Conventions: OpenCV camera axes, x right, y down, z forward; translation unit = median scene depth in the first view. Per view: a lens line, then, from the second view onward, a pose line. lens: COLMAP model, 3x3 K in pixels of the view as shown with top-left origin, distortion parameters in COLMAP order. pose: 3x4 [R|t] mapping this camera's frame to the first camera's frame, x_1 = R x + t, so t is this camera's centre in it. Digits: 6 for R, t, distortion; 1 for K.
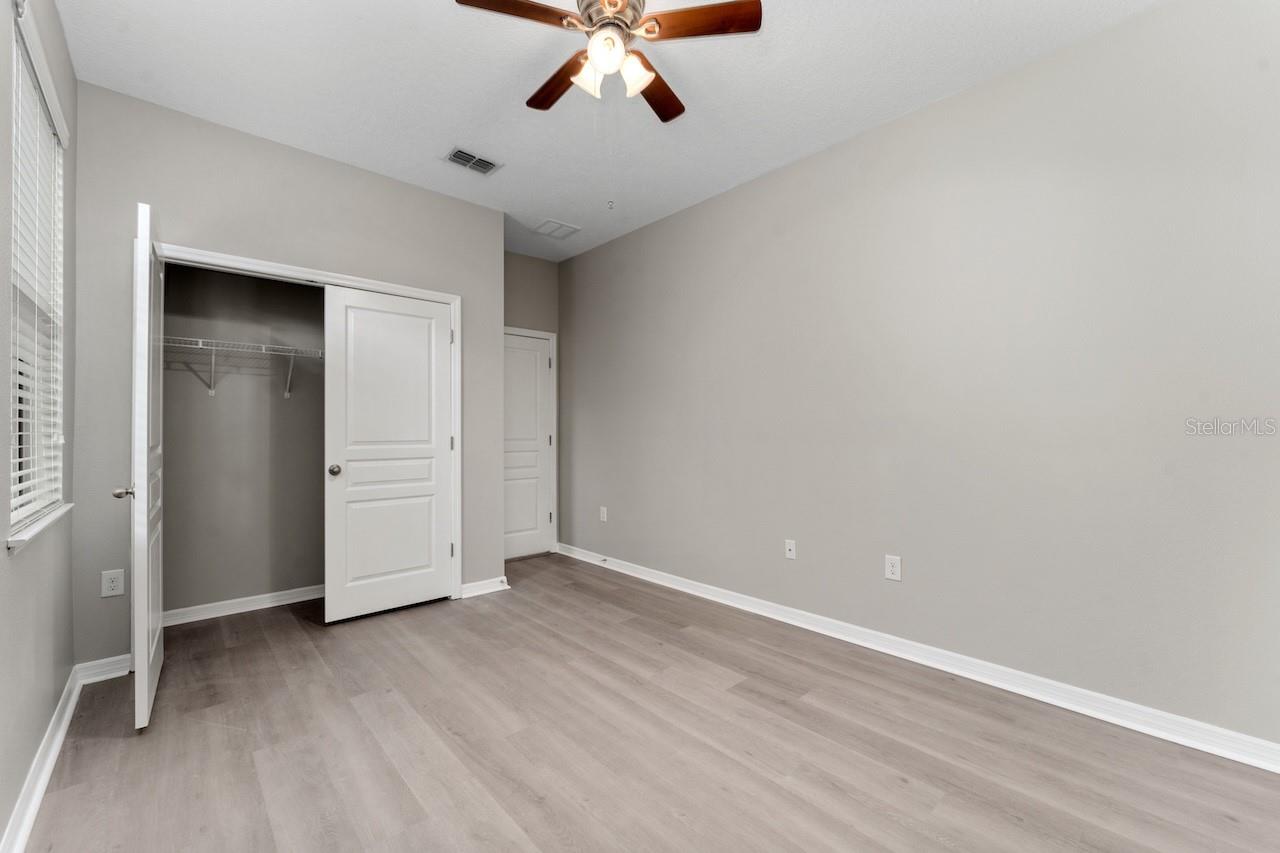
lens RADIAL K [[519.6, 0, 640.0], [0, 519.6, 426.5], [0, 0, 1]] dist [-0.002015, -0.000088]
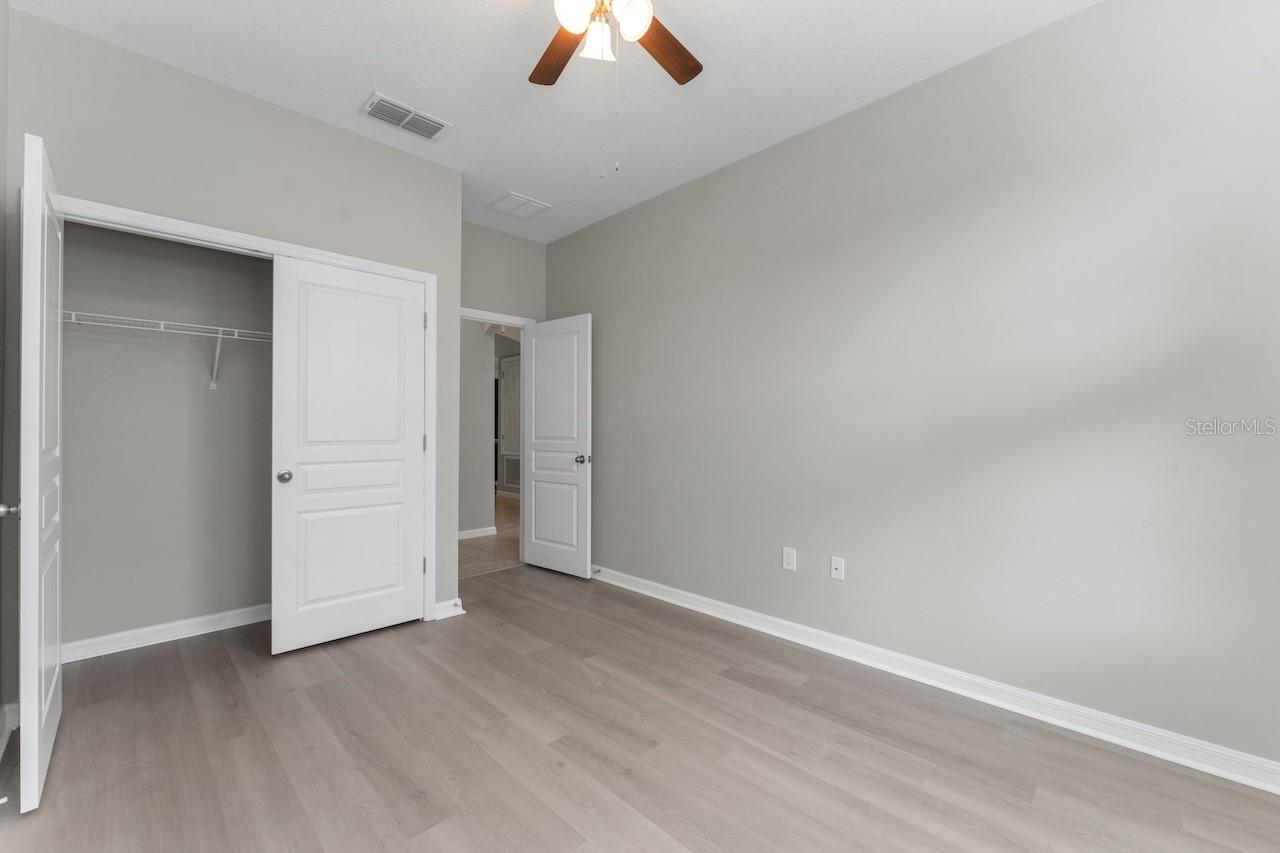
lens RADIAL K [[534.6, 0, 640.0], [0, 534.6, 426.5], [0, 0, 1]] dist [0.028849, -0.008524]
pose [[0.997565, 0.002711, 0.069689, -0.078571], [-0.002875, 0.999993, 0.002253, 0.000058], [-0.069682, -0.002448, 0.997566, 0.086405]]
